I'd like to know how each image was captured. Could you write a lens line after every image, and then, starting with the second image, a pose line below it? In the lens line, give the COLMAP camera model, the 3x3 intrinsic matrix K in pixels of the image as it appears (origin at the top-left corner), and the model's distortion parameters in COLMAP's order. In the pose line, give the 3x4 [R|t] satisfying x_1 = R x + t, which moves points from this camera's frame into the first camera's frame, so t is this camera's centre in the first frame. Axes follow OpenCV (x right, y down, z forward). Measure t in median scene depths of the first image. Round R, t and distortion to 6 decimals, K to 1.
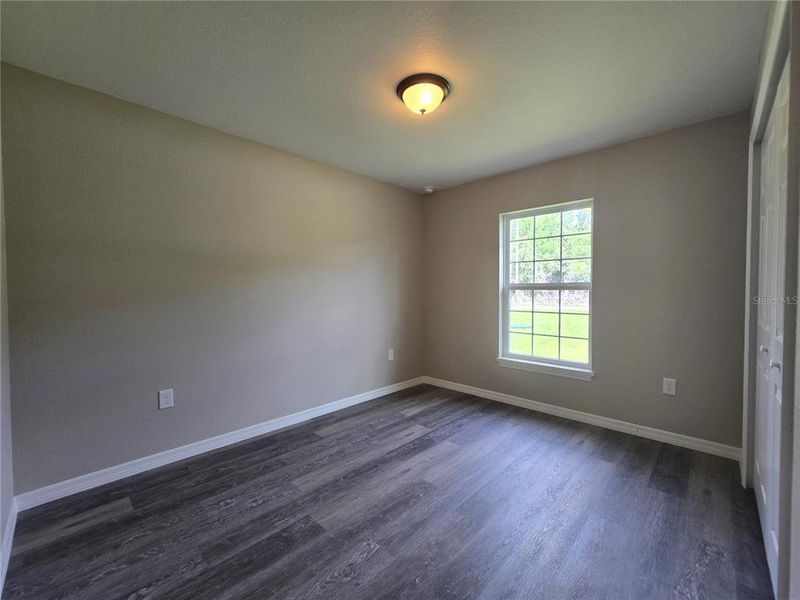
lens RADIAL K [[328.4, 0, 401.3], [0, 328.4, 298.0], [0, 0, 1]] dist [-0.003651, -0.000695]
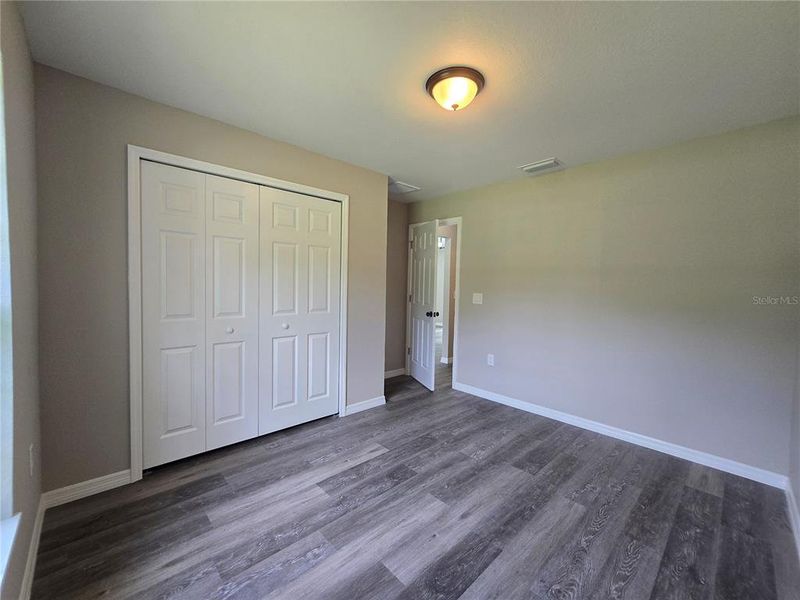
lens RADIAL K [[328.4, 0, 401.3], [0, 328.4, 298.0], [0, 0, 1]] dist [-0.003651, -0.000695]
pose [[-0.998887, -0.020006, 0.042709, 0.166349], [-0.017189, 0.997715, 0.065346, -0.088698], [-0.043919, 0.064539, -0.996948, 1.951379]]
